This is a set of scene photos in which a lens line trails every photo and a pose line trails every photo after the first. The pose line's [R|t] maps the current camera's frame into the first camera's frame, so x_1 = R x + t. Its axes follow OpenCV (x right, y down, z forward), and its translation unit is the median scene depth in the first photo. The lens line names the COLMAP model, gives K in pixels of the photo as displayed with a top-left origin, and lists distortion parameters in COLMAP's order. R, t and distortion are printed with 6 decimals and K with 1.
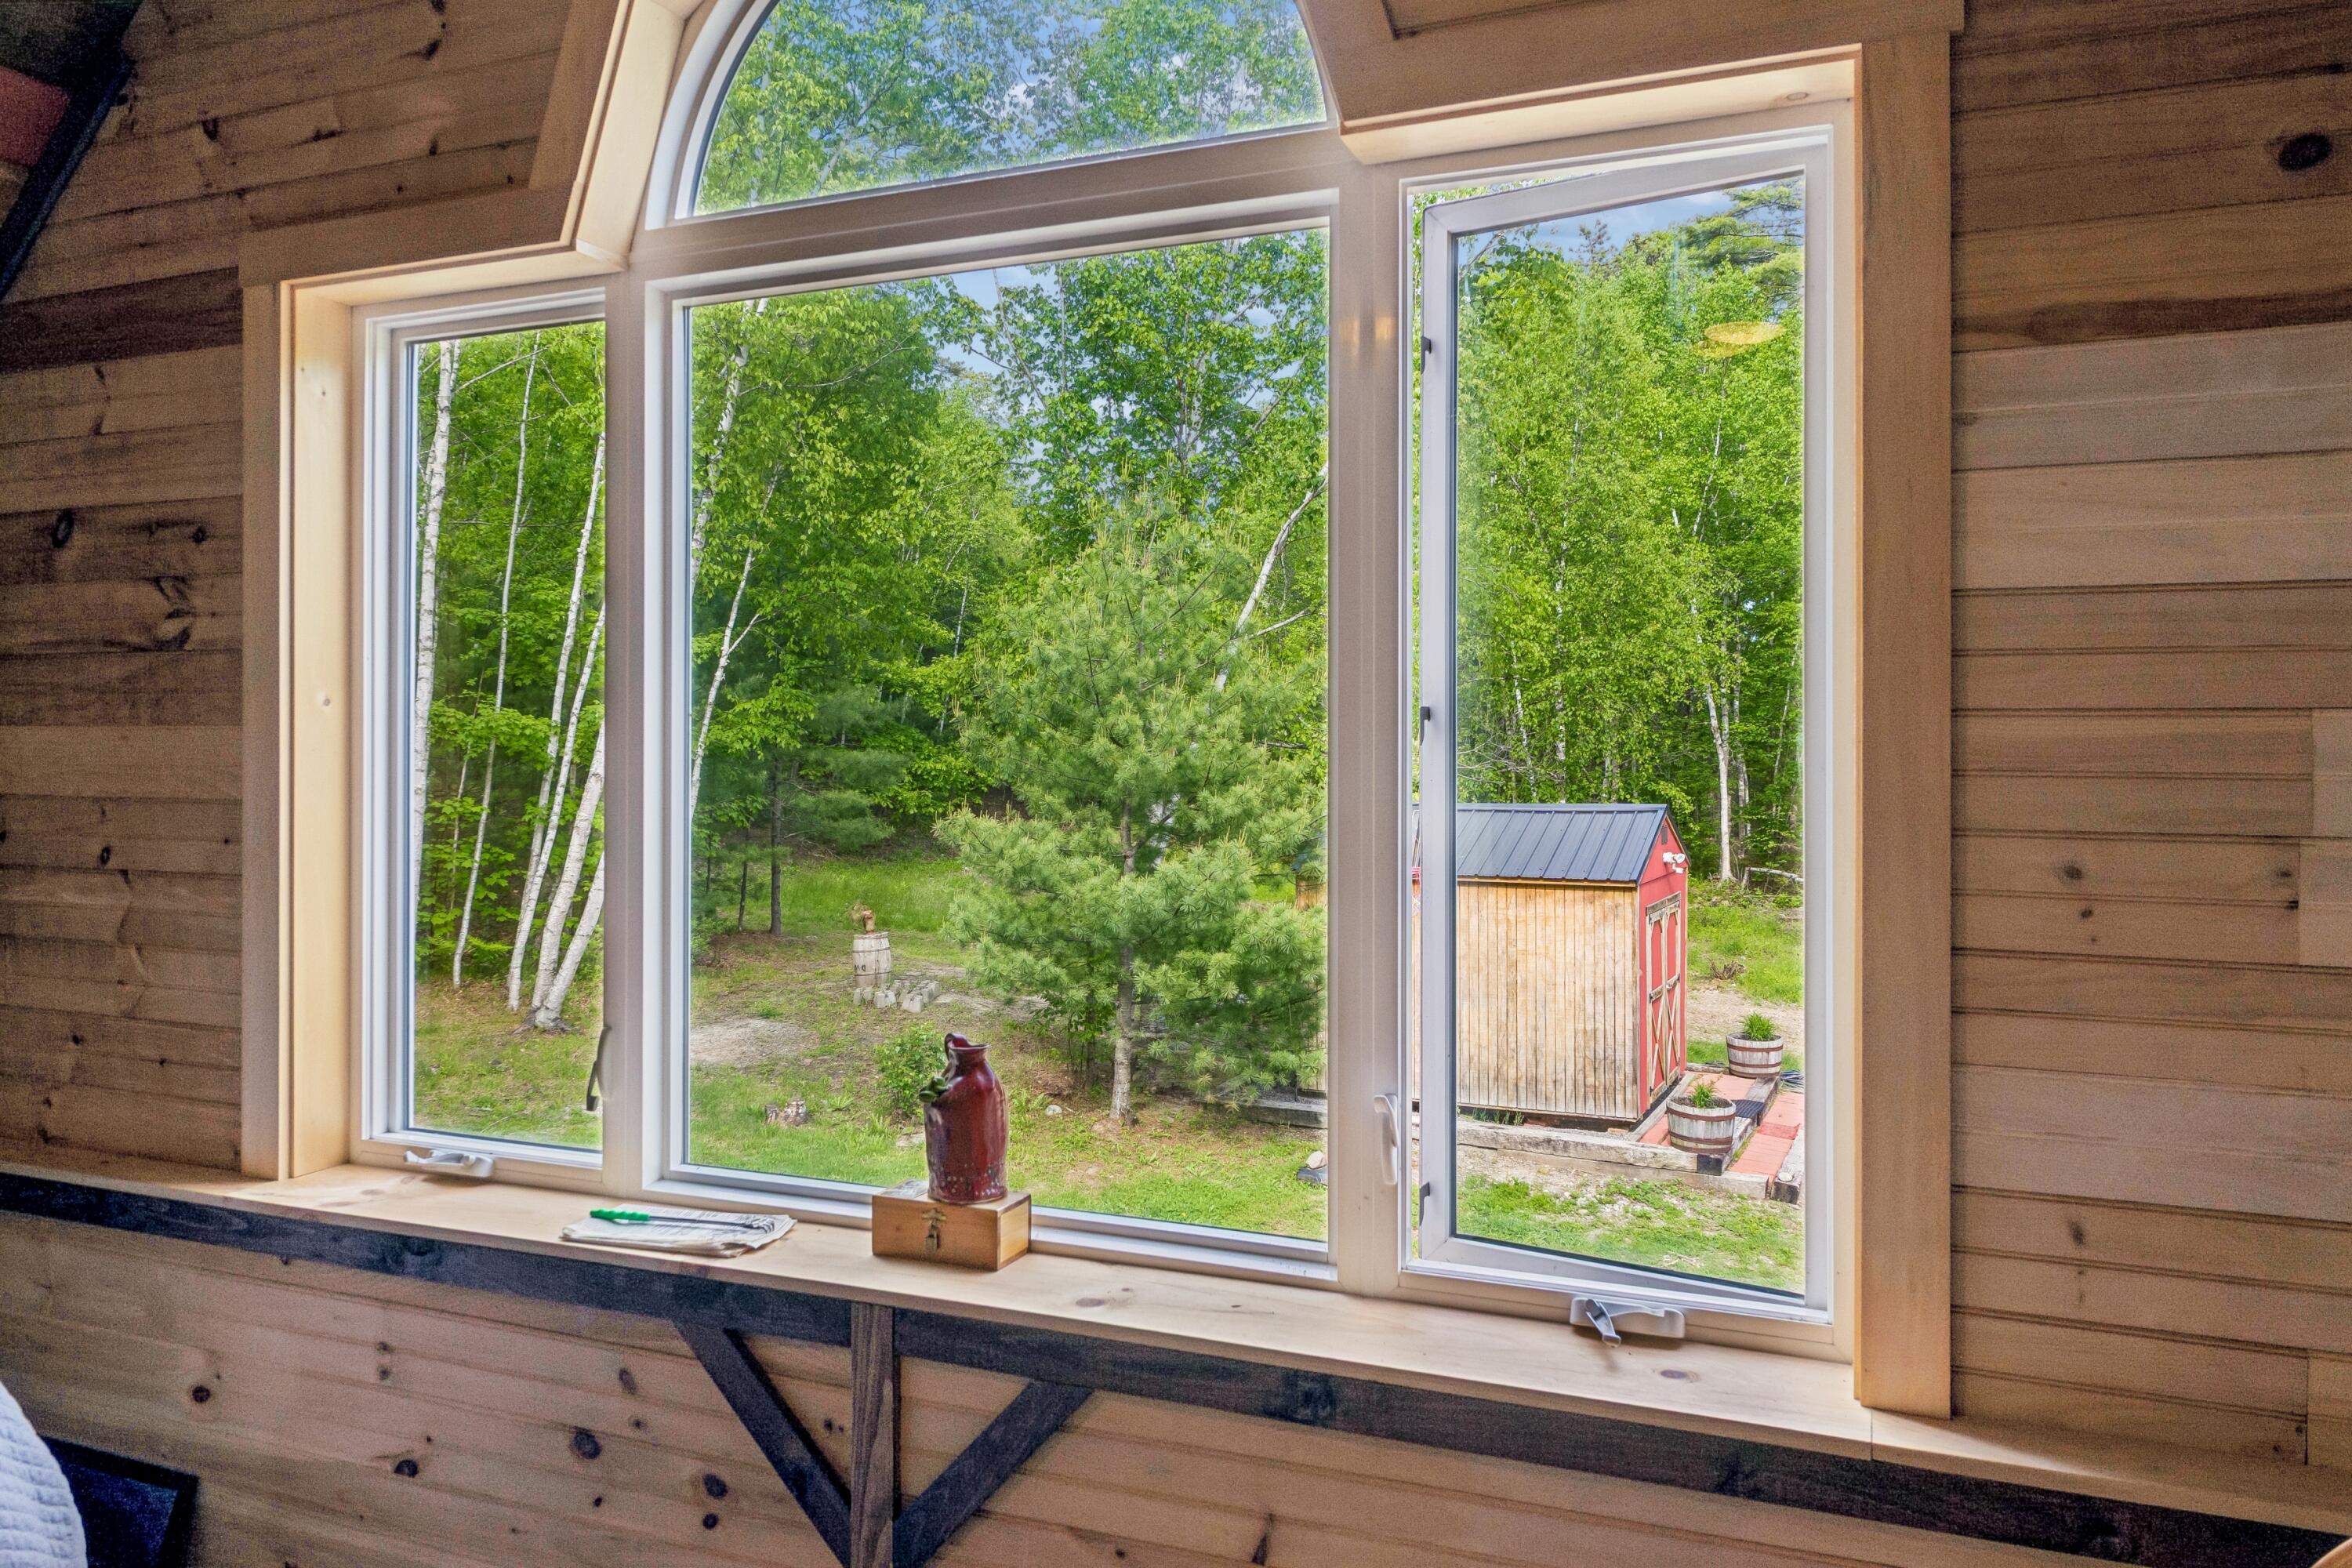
lens RADIAL K [[1657.4, 0, 1176.0], [0, 1657.4, 784.0], [0, 0, 1]] dist [-0.006506, -0.002749]
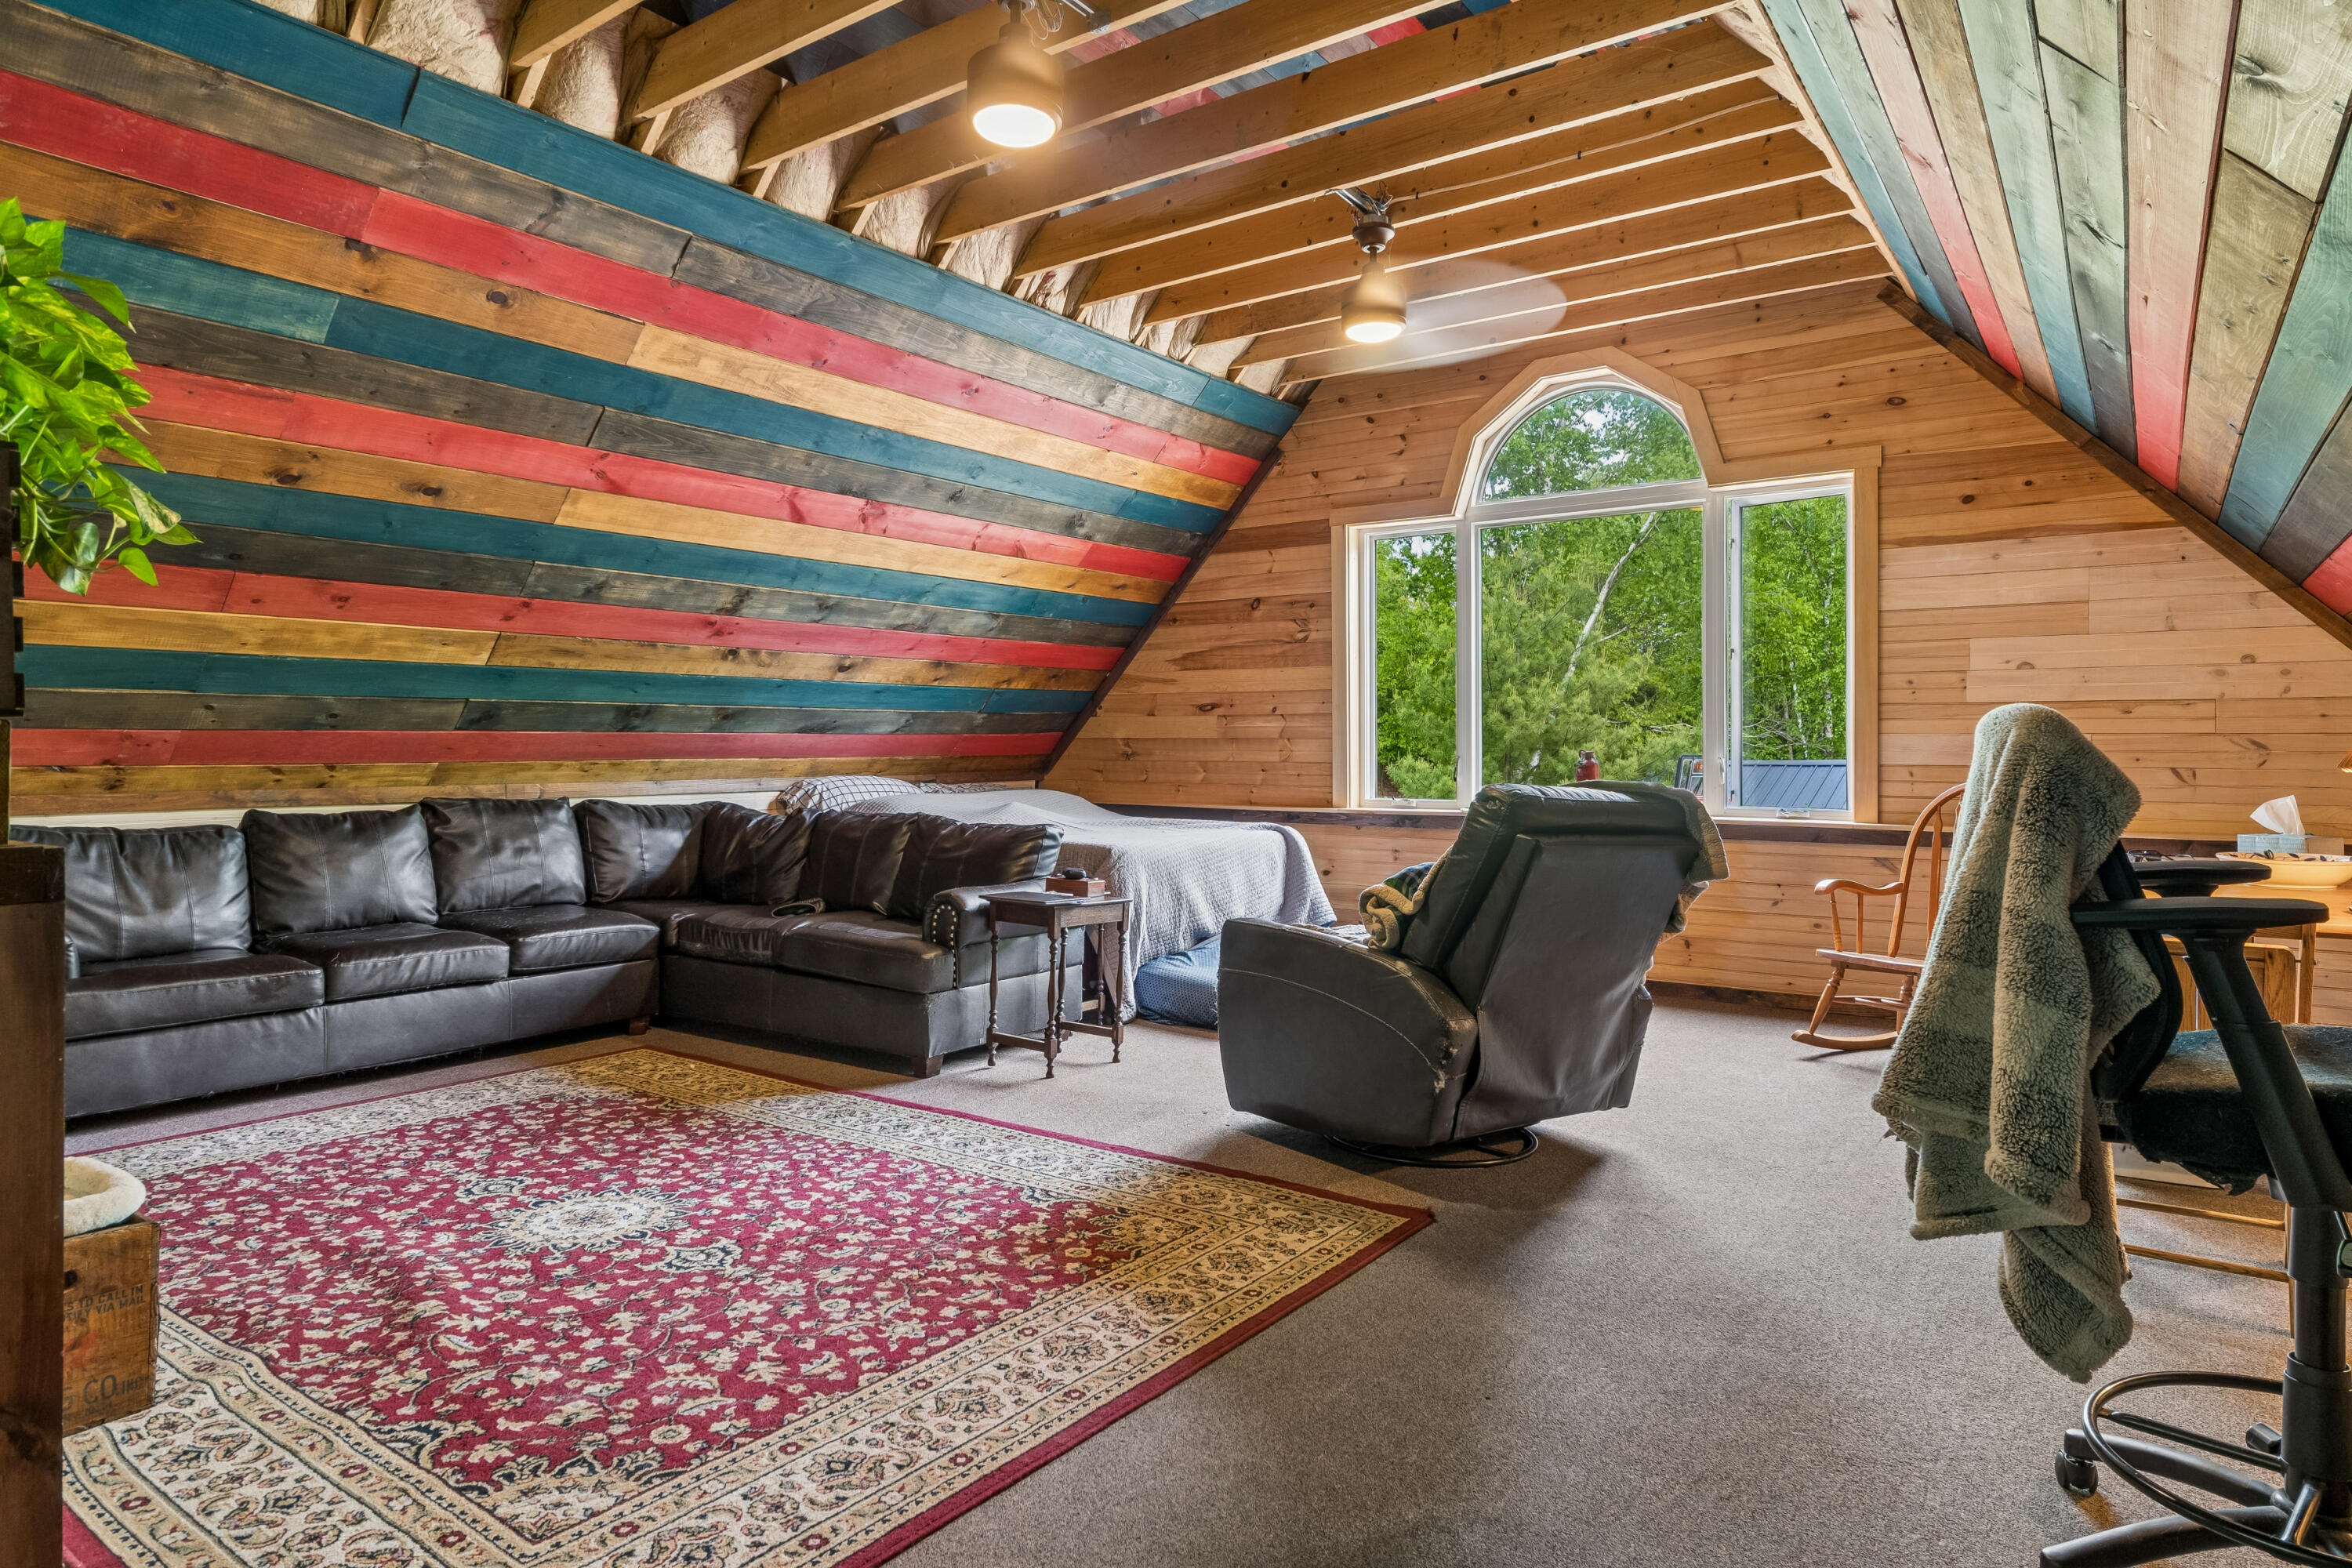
lens RADIAL K [[1353.8, 0, 1181.1], [0, 1353.8, 754.5], [0, 0, 1]] dist [-0.004787, -0.000086]
pose [[0.974562, -0.001891, -0.224108, -0.080622], [-0.001575, 0.999882, -0.015285, 0.052599], [0.224111, 0.015249, 0.974444, -0.475637]]
